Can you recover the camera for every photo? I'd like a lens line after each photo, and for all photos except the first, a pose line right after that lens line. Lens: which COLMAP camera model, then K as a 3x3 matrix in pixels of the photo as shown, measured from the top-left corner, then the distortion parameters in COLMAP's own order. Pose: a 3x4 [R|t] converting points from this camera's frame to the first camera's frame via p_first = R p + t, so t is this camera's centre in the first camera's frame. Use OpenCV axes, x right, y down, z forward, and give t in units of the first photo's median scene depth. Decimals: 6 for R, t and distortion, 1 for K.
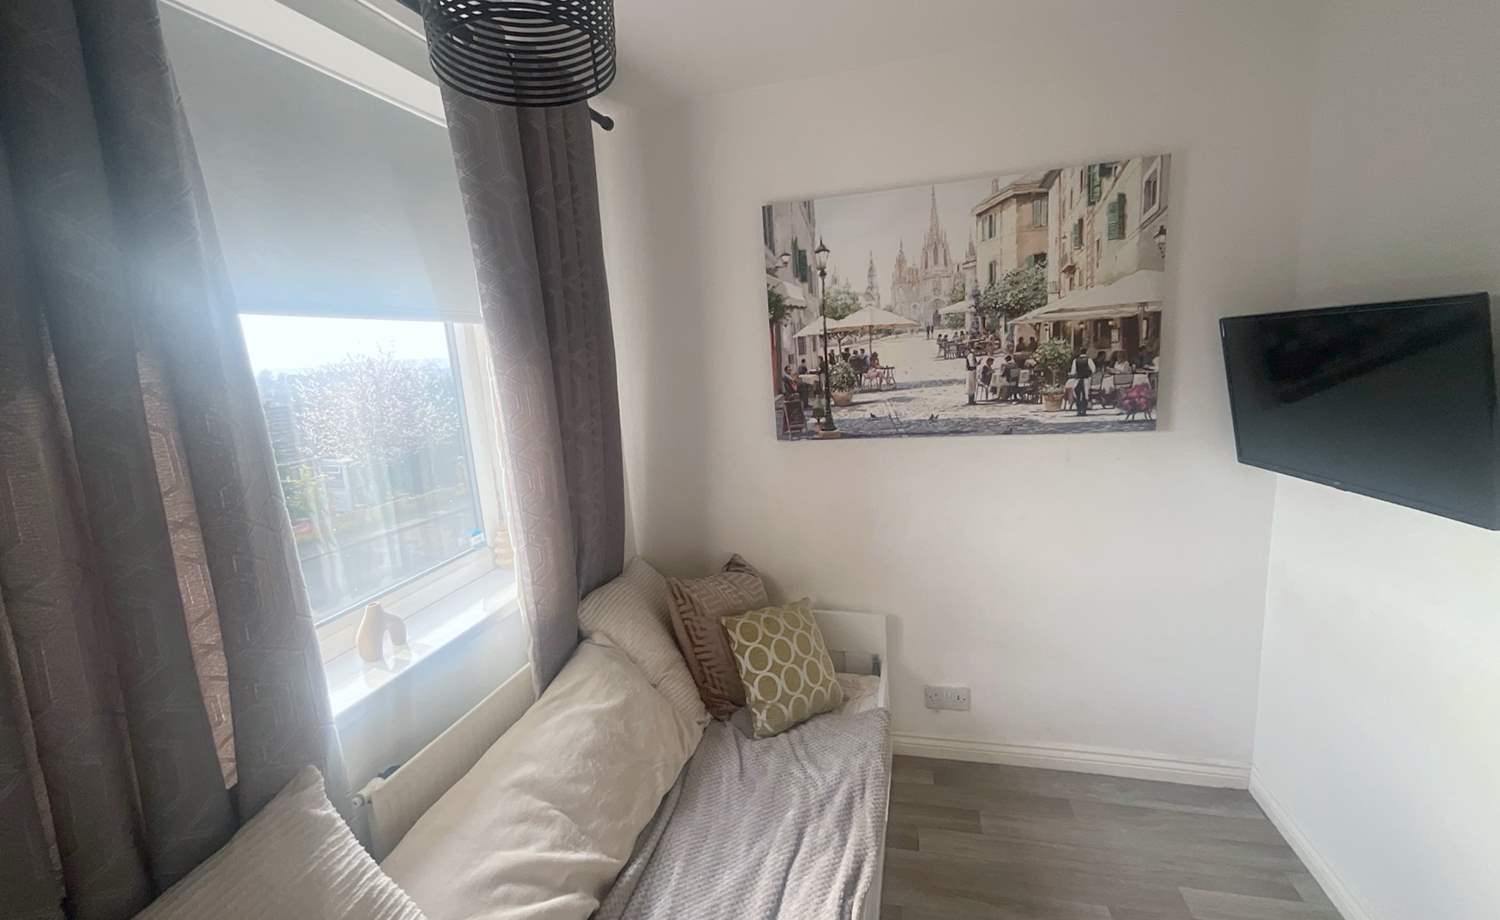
lens RADIAL K [[612.3, 0, 756.8], [0, 612.3, 456.7], [0, 0, 1]] dist [-0.007910, 0.001434]
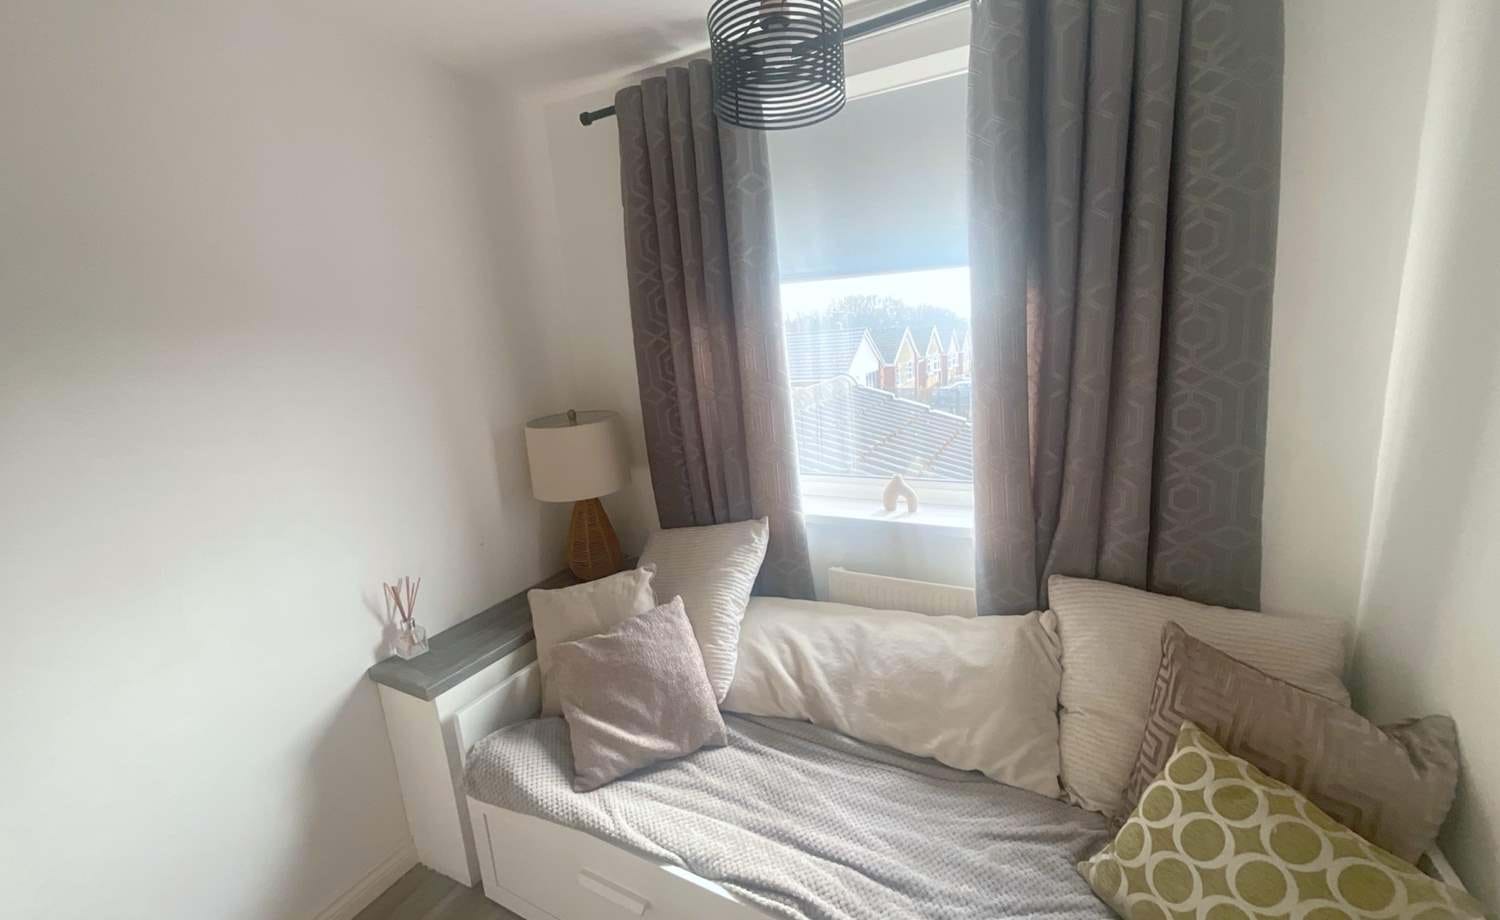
lens RADIAL K [[612.3, 0, 745.6], [0, 612.3, 454.3], [0, 0, 1]] dist [-0.007910, 0.001434]
pose [[-0.231093, 0.276241, -0.932892, 0.572419], [-0.089827, 0.948693, 0.303172, -0.153232], [0.968776, 0.153860, -0.194423, 0.657350]]
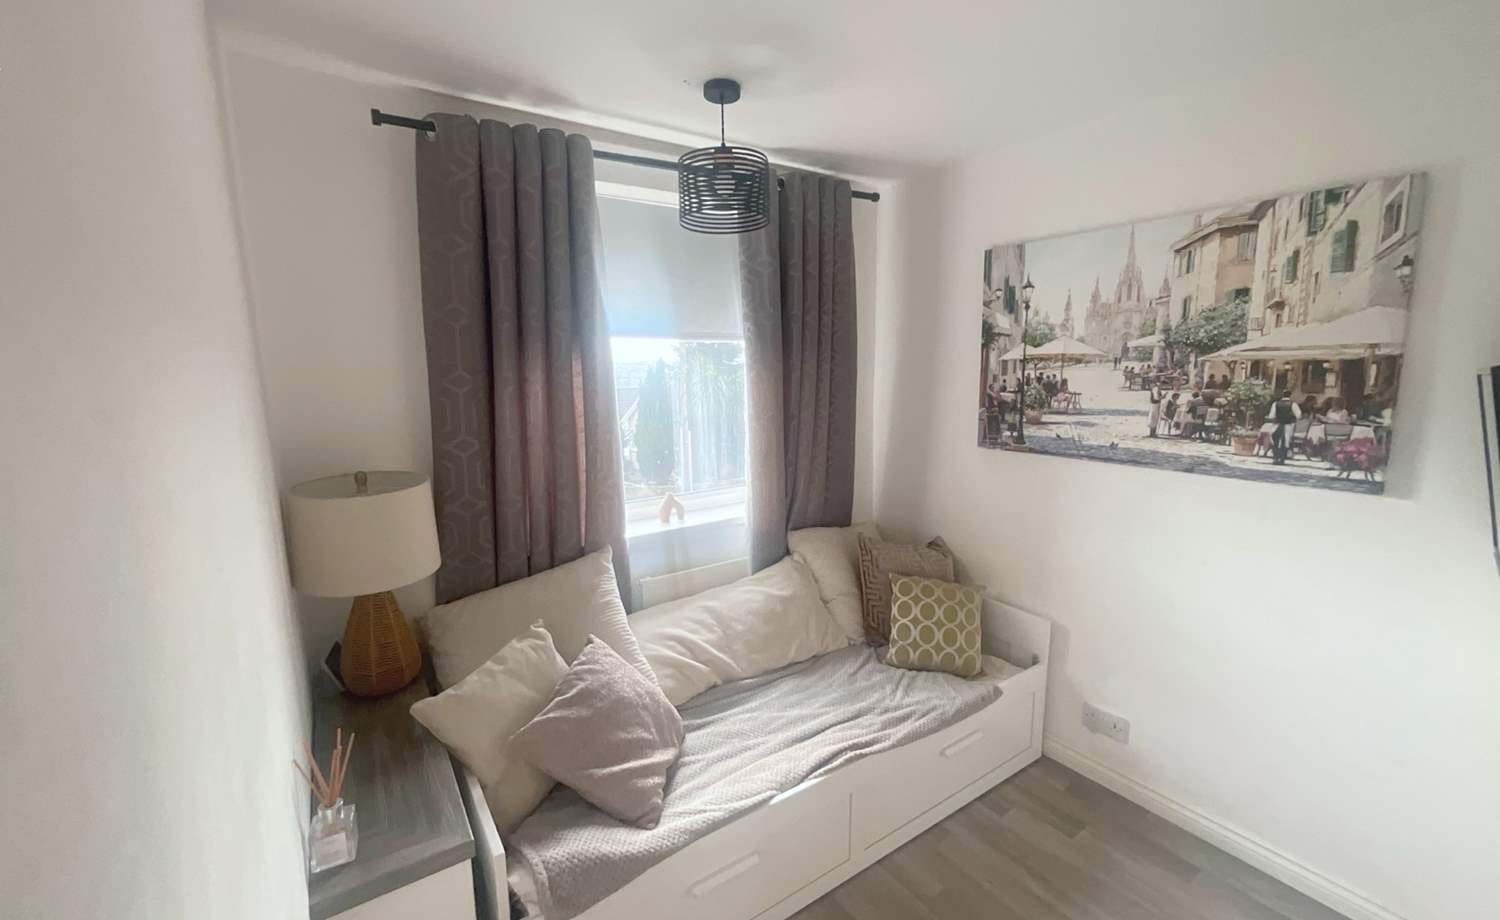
lens RADIAL K [[612.3, 0, 749.3], [0, 612.3, 454.1], [0, 0, 1]] dist [-0.007910, 0.001434]
pose [[0.751636, 0.152610, -0.641680, 0.526712], [-0.152115, 0.986747, 0.056496, -0.013806], [0.641797, 0.055145, 0.764889, -0.204084]]
